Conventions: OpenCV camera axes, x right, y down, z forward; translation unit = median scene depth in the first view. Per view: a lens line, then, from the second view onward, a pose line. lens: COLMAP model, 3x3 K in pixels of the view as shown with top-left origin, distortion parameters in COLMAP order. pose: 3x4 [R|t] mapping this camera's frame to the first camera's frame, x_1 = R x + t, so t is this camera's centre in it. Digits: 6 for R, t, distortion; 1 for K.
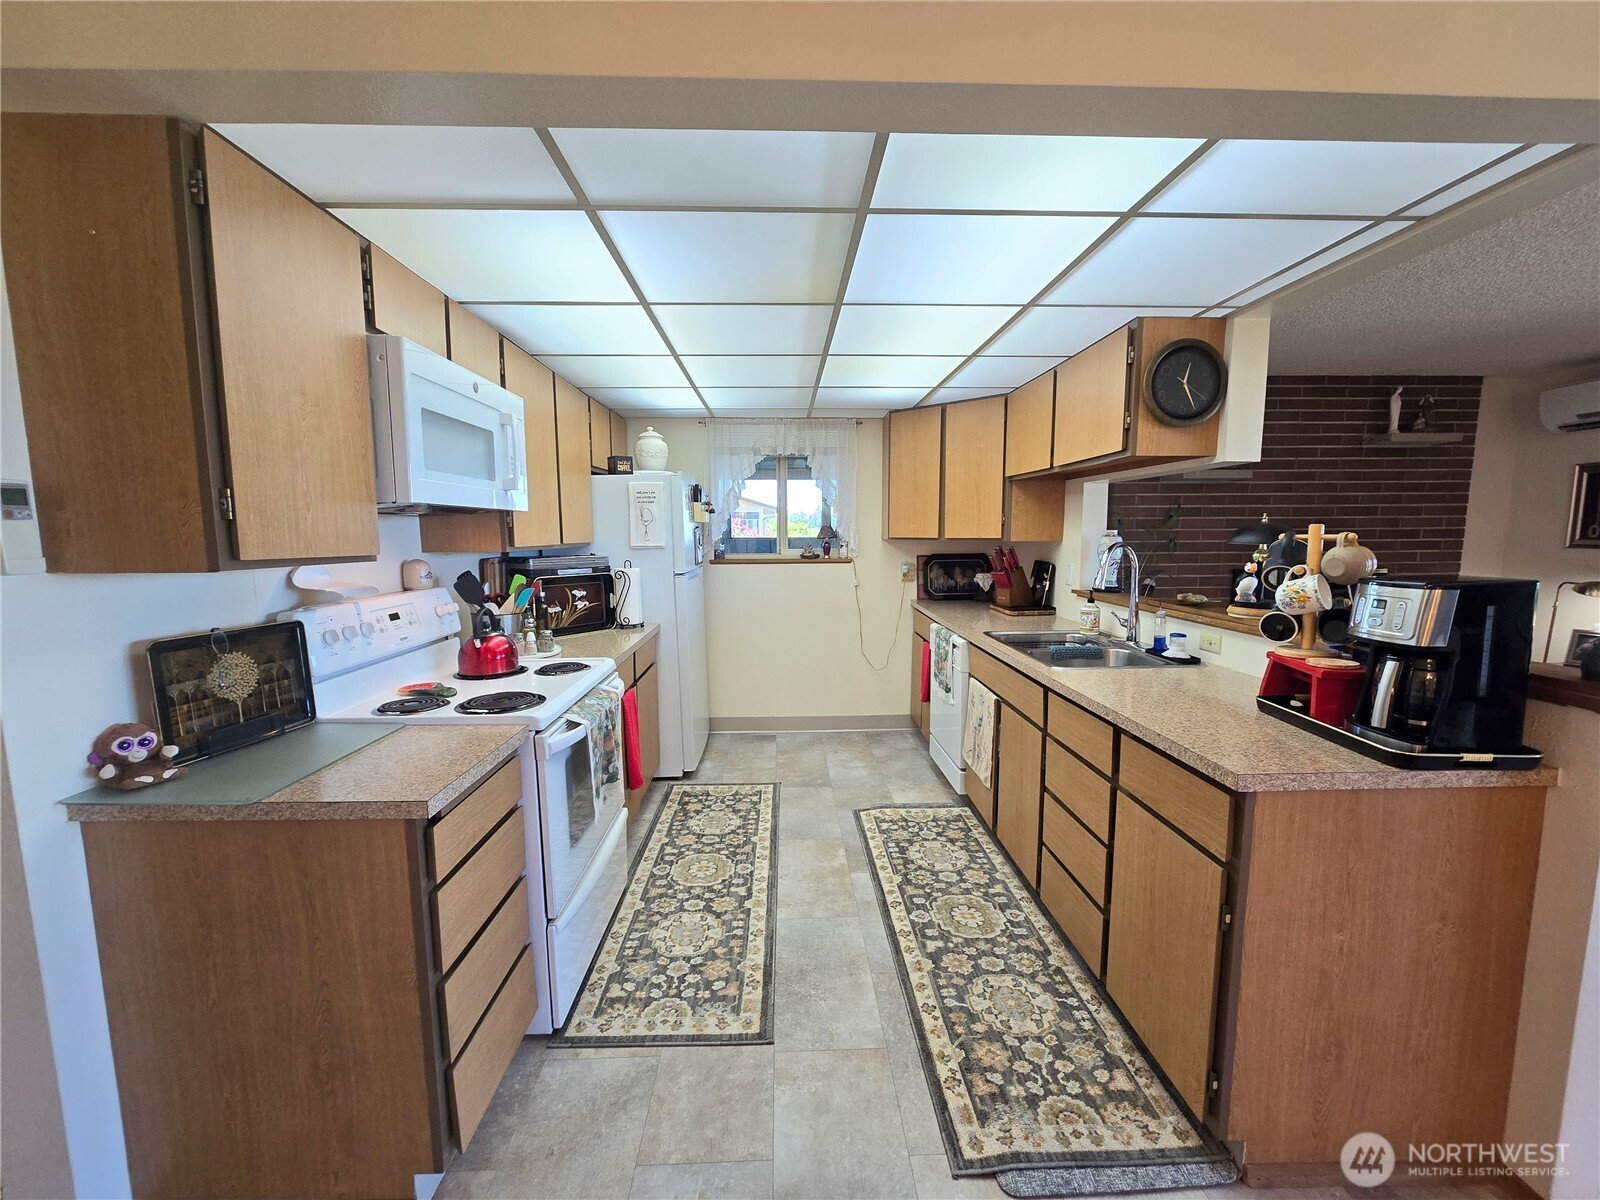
lens RADIAL K [[655.6, 0, 801.6], [0, 655.6, 606.9], [0, 0, 1]] dist [-0.000032, -0.000821]
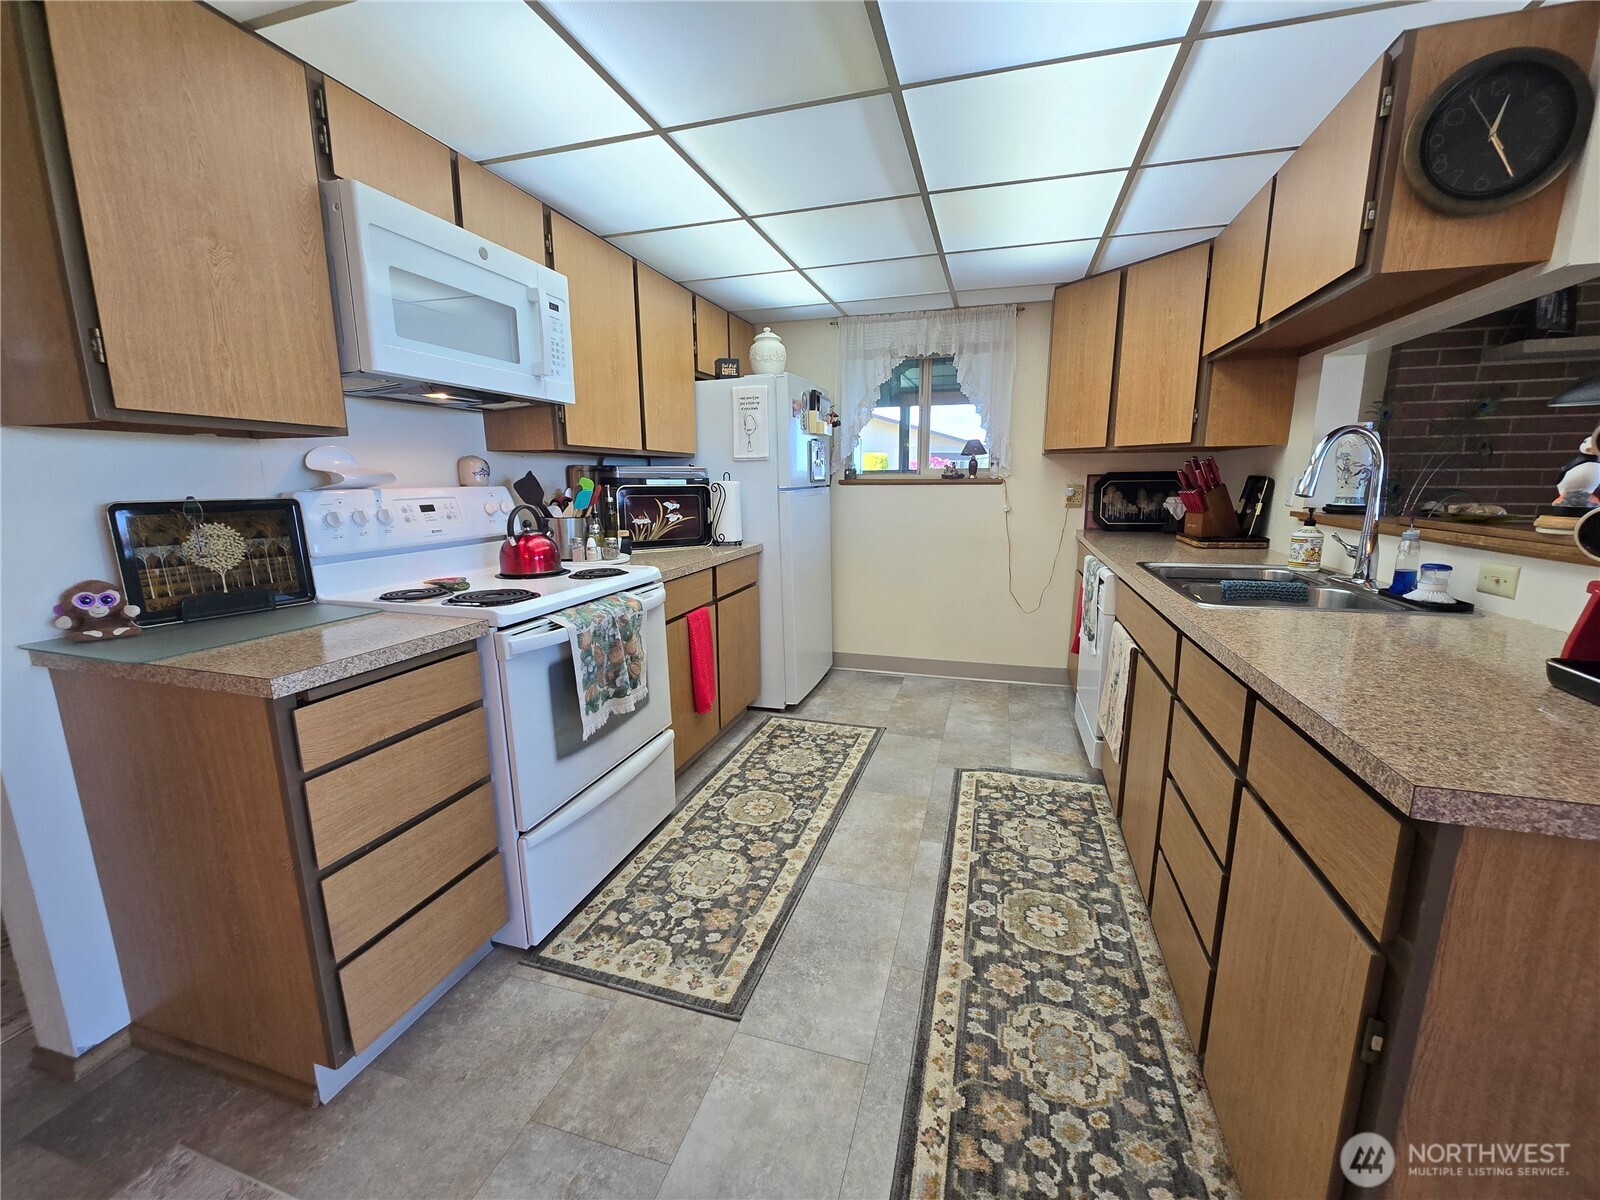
lens RADIAL K [[655.6, 0, 801.2], [0, 655.6, 607.5], [0, 0, 1]] dist [-0.000032, -0.000821]
pose [[0.946479, 0.061210, -0.316907, 0.197879], [-0.035400, 0.995616, 0.086575, 0.049613], [0.320817, -0.070723, 0.944497, 0.204708]]
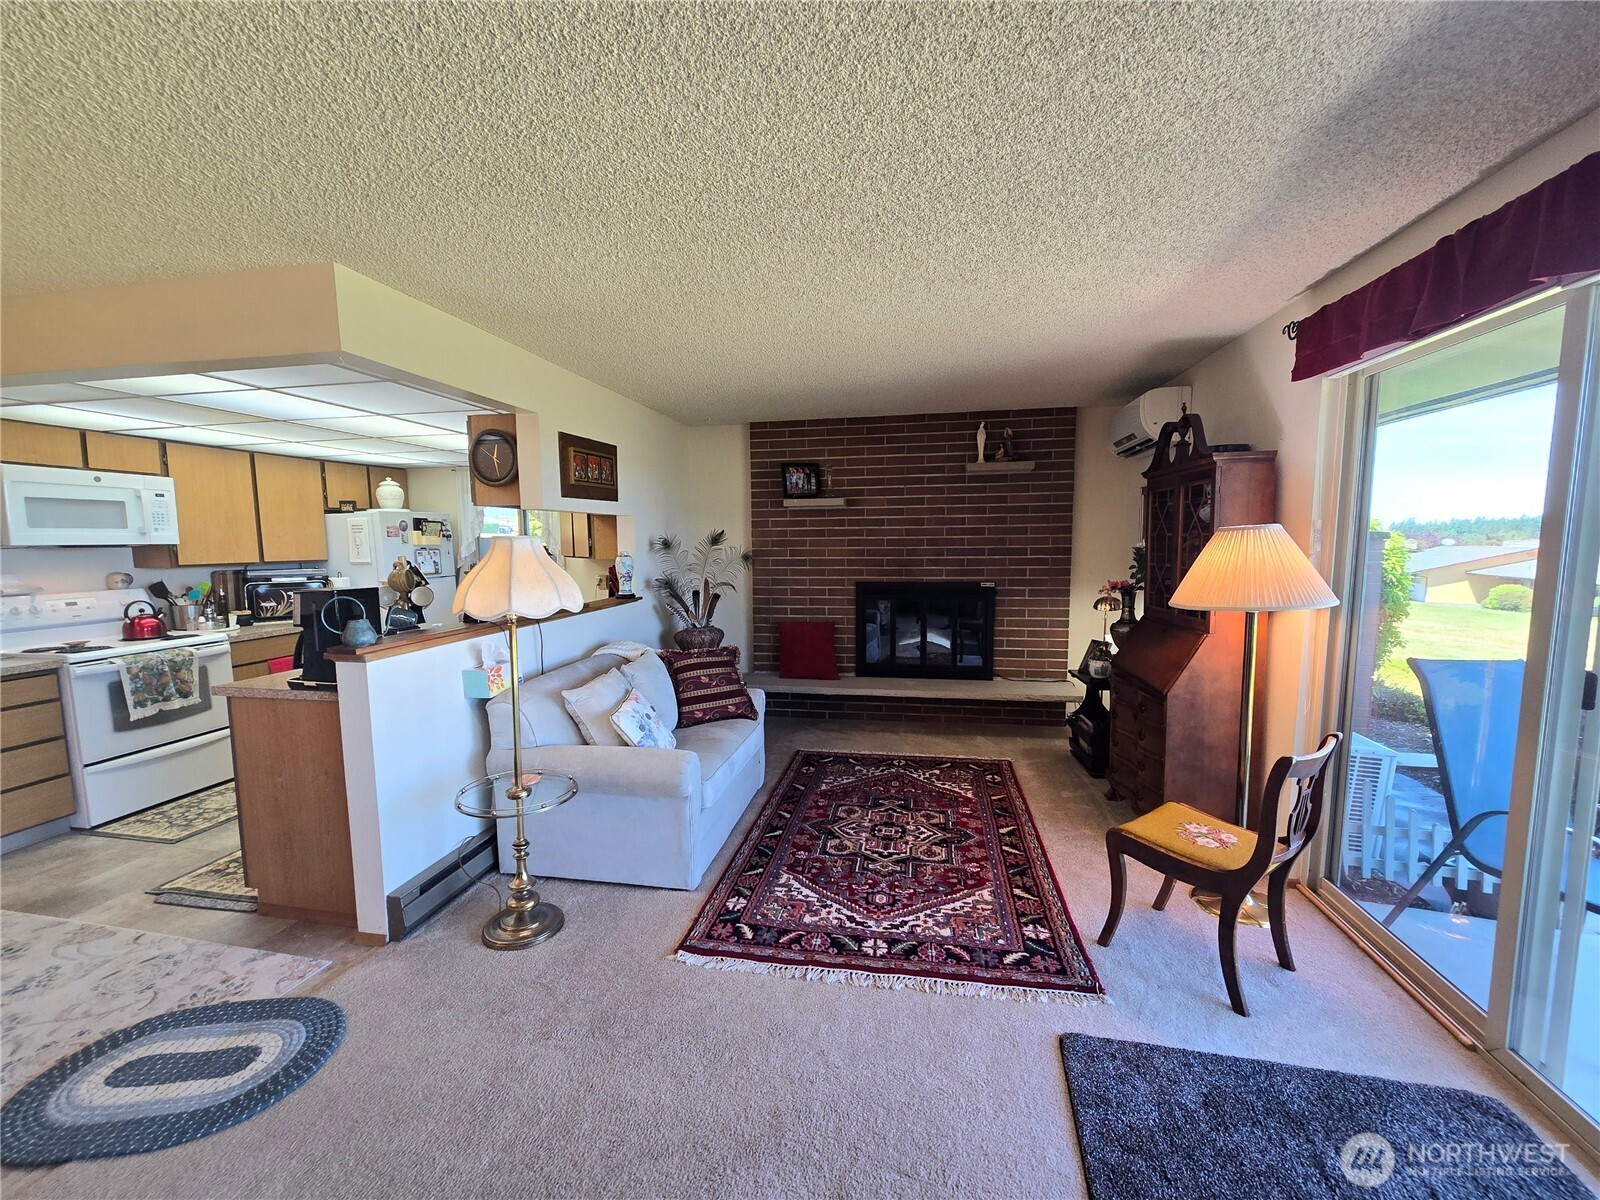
lens RADIAL K [[655.6, 0, 802.4], [0, 655.6, 607.2], [0, 0, 1]] dist [-0.000032, -0.000821]
pose [[0.975466, 0.017838, -0.219425, 1.511875], [-0.020297, 0.999754, -0.008954, -0.000948], [0.219212, 0.013188, 0.975588, -0.286286]]
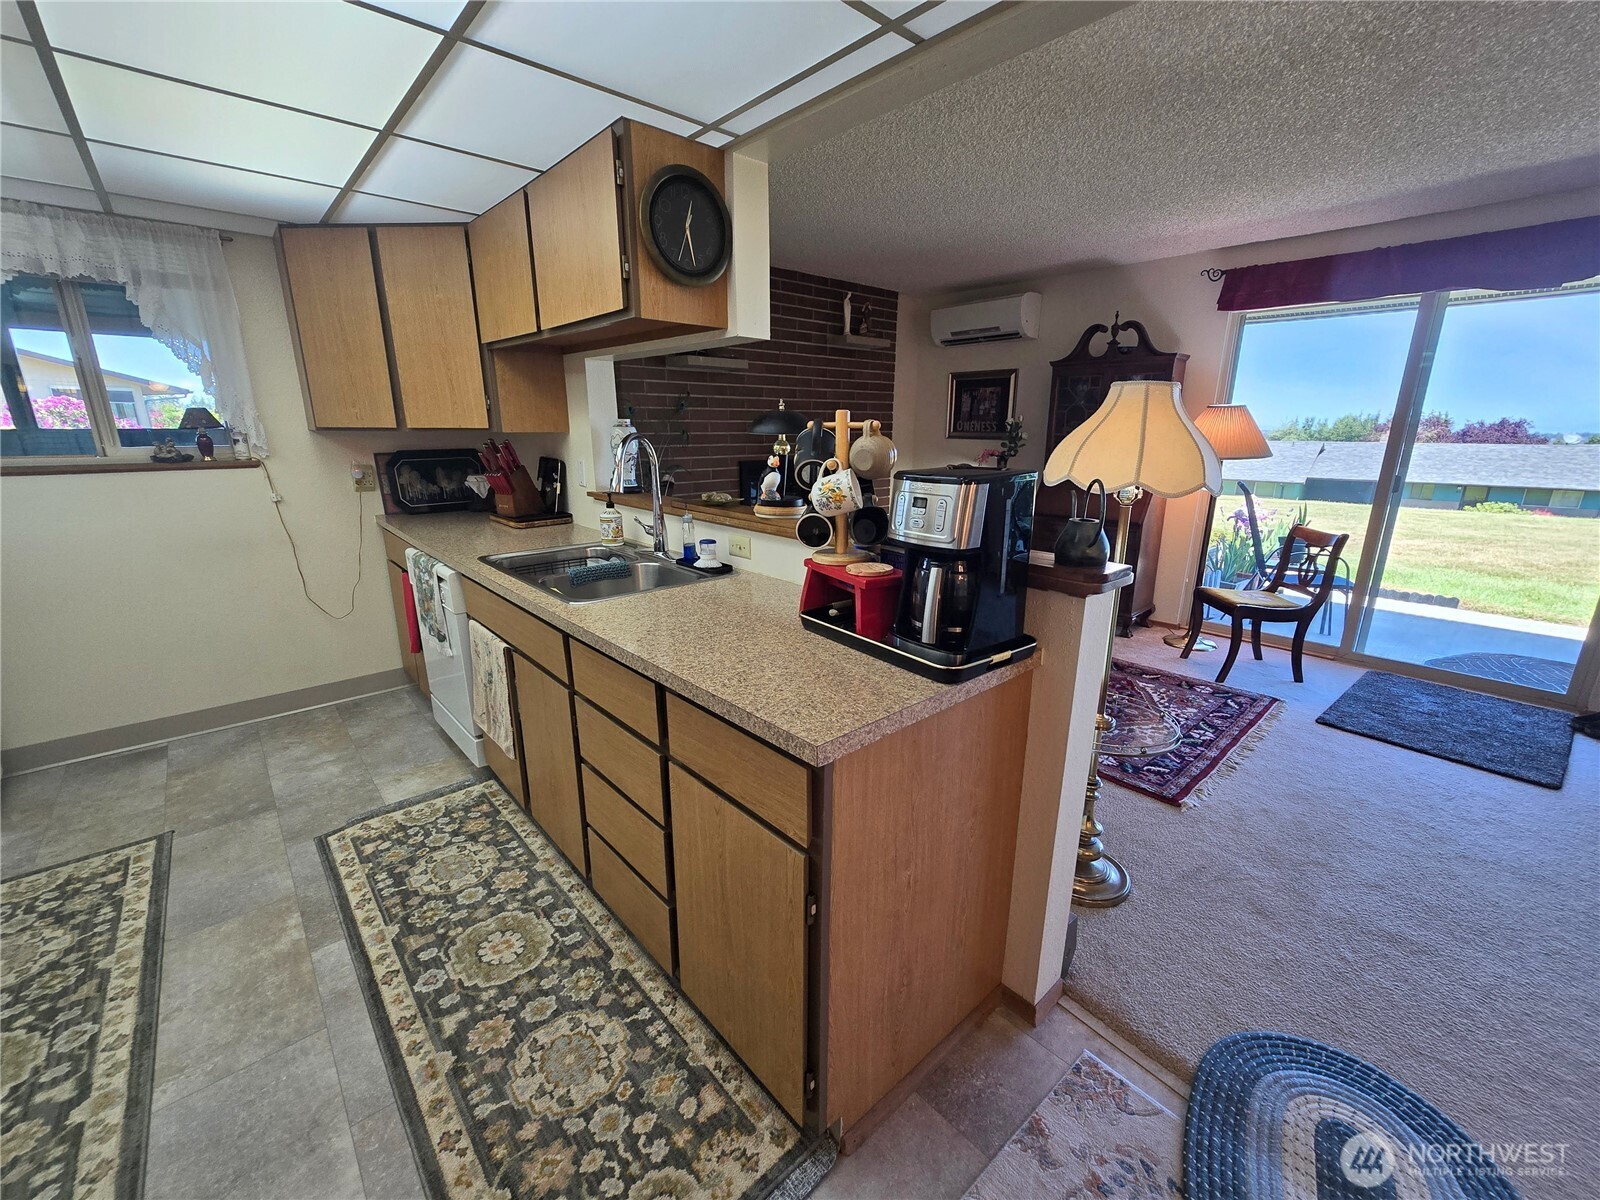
lens RADIAL K [[655.6, 0, 805.1], [0, 655.6, 606.3], [0, 0, 1]] dist [-0.000032, -0.000821]
pose [[0.765466, -0.164136, 0.622190, 0.114530], [0.065895, 0.981832, 0.177941, -0.019676], [-0.640093, -0.095209, 0.762375, 0.241576]]
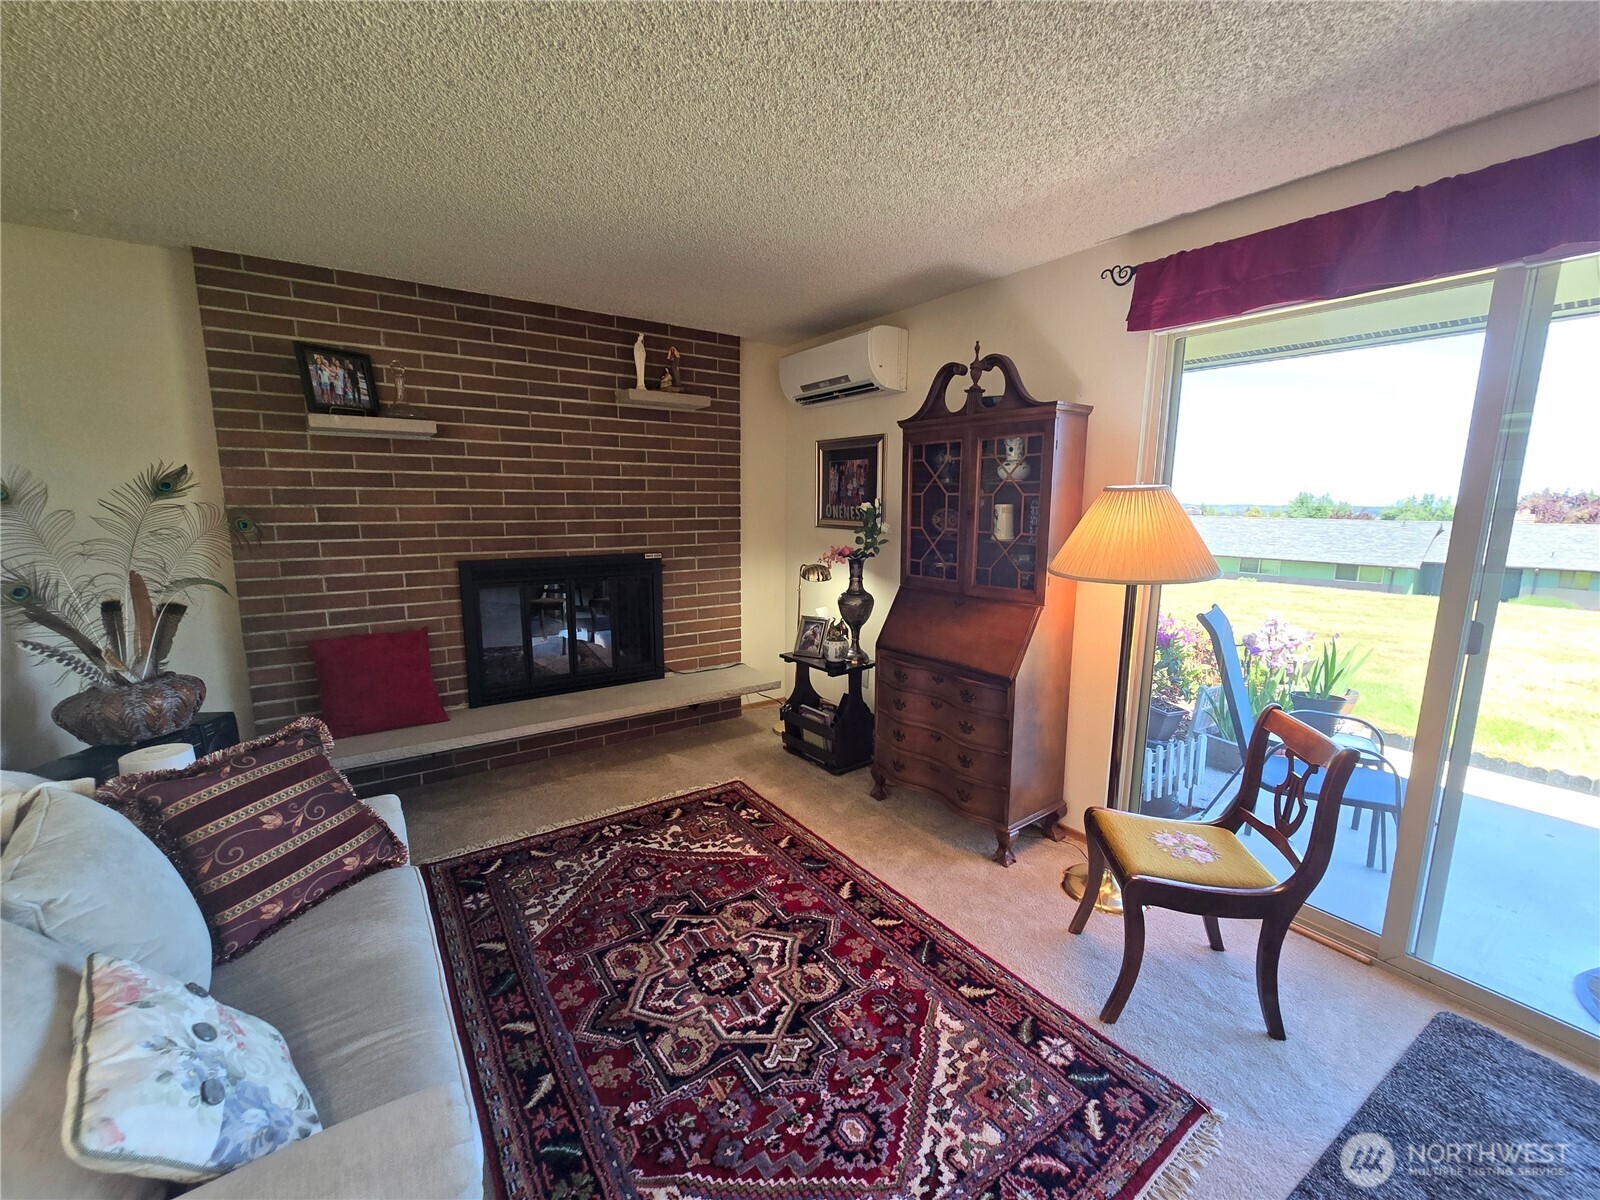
lens RADIAL K [[655.6, 0, 804.0], [0, 655.6, 606.3], [0, 0, 1]] dist [-0.000032, -0.000821]
pose [[0.838290, -0.077131, 0.539741, 1.074220], [0.049876, 0.996641, 0.064960, -0.065100], [-0.542939, -0.027535, 0.839321, 0.329129]]
